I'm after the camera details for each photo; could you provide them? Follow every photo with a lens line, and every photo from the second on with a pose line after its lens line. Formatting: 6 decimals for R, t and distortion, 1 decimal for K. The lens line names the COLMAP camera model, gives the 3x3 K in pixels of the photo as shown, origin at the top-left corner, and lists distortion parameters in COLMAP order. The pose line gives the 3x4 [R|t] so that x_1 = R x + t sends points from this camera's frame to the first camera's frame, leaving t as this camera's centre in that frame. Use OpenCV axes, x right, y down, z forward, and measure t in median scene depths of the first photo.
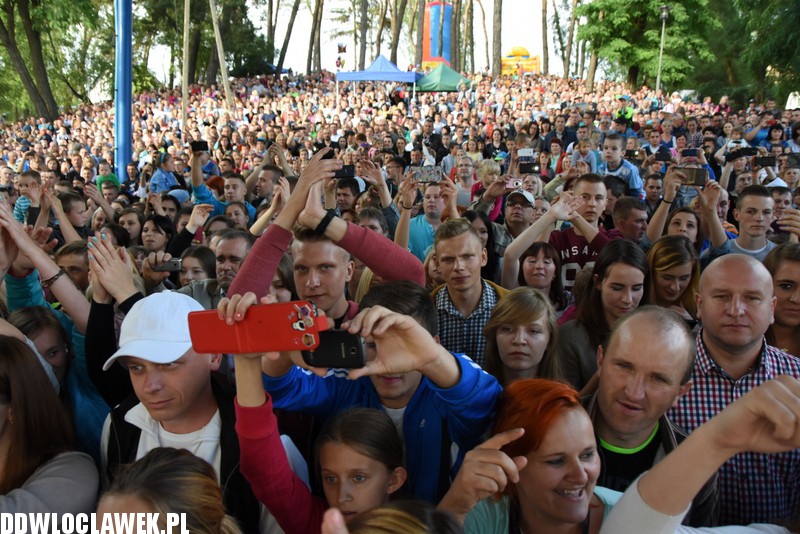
lens RADIAL K [[623.2, 0, 387.3], [0, 623.2, 275.9], [0, 0, 1]] dist [-0.158595, 0.113947]
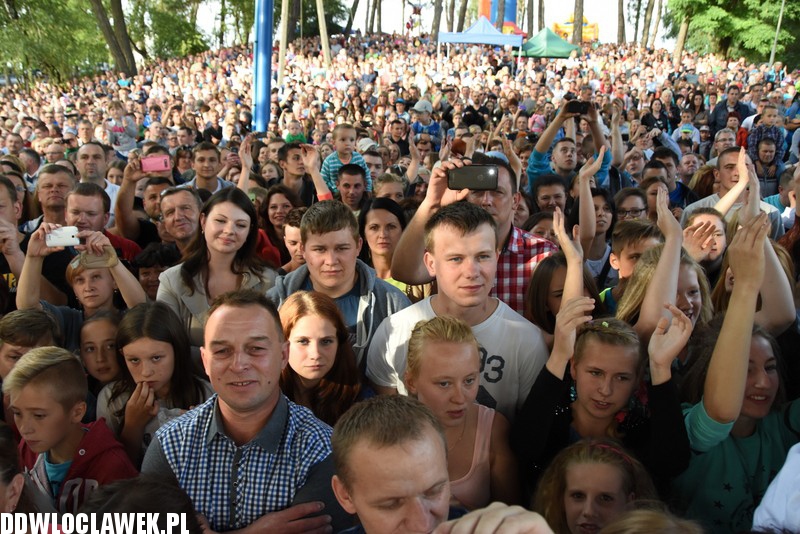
lens RADIAL K [[623.2, 0, 393.2], [0, 623.2, 272.0], [0, 0, 1]] dist [-0.158595, 0.113947]
pose [[0.998937, 0.033165, -0.032026, -0.086128], [-0.031607, 0.998347, 0.048002, -0.002169], [0.033565, -0.046938, 0.998334, 0.021832]]
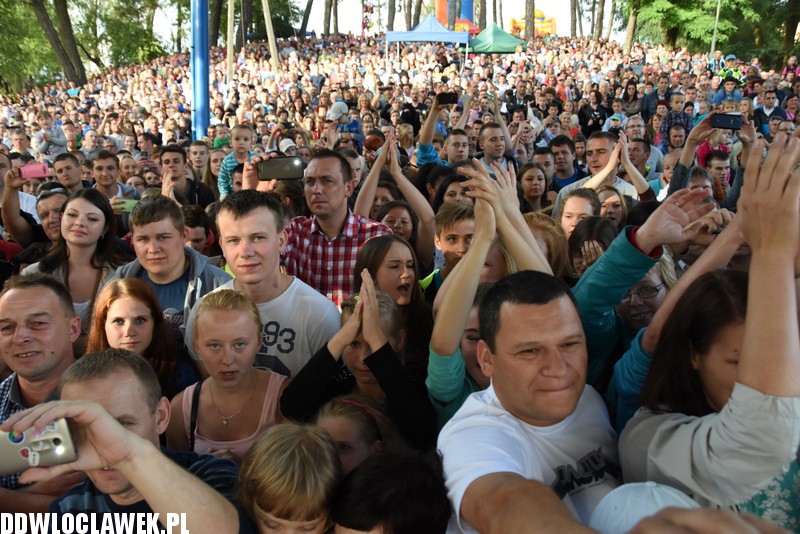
lens RADIAL K [[623.2, 0, 393.2], [0, 623.2, 277.0], [0, 0, 1]] dist [-0.158595, 0.113947]
pose [[0.999897, -0.008801, 0.011381, -0.066633], [0.008160, 0.998445, 0.055141, -0.000369], [-0.011849, -0.055043, 0.998414, 0.015972]]
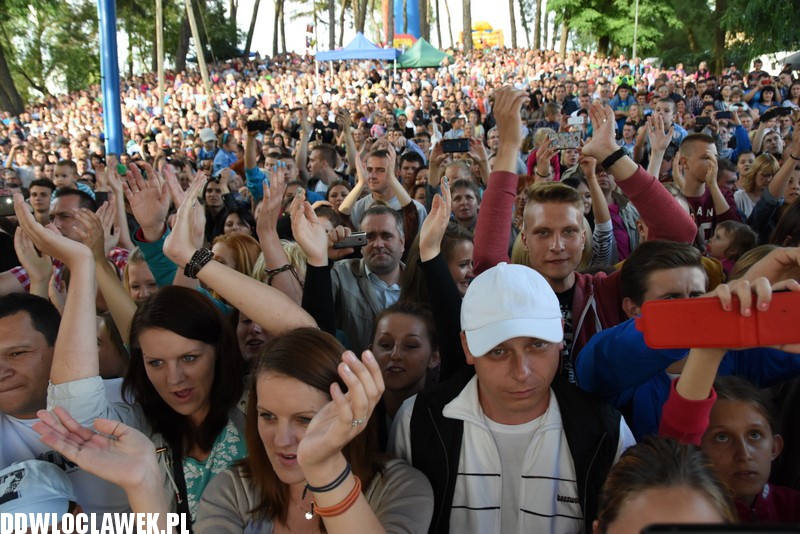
lens RADIAL K [[623.2, 0, 396.9], [0, 623.2, 268.0], [0, 0, 1]] dist [-0.158595, 0.113947]
pose [[0.996246, -0.057602, 0.064623, -0.027892], [0.056339, 0.998187, 0.021200, 0.000109], [-0.065727, -0.017479, 0.997685, 0.005438]]
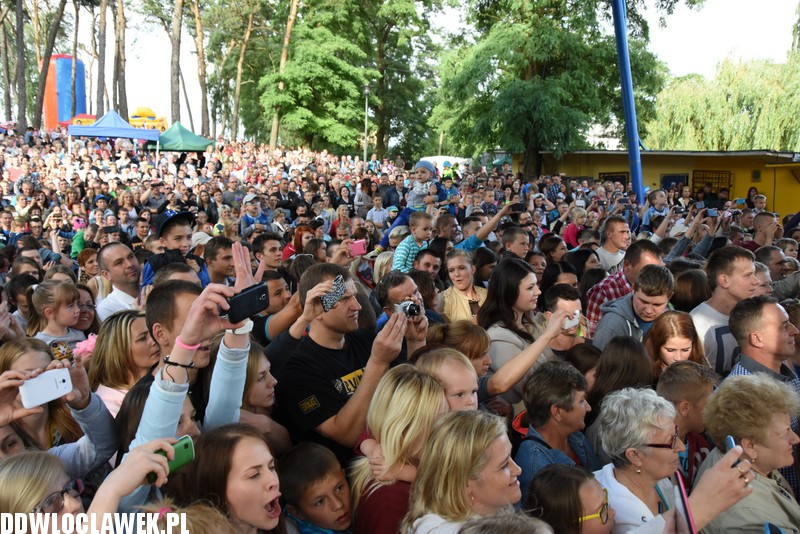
lens RADIAL K [[623.2, 0, 398.7], [0, 623.2, 271.2], [0, 0, 1]] dist [-0.158595, 0.113947]
pose [[0.775929, -0.070278, 0.626893, -0.218143], [0.136093, 0.989022, -0.057573, -0.005586], [-0.615964, 0.129989, 0.776975, 0.045338]]
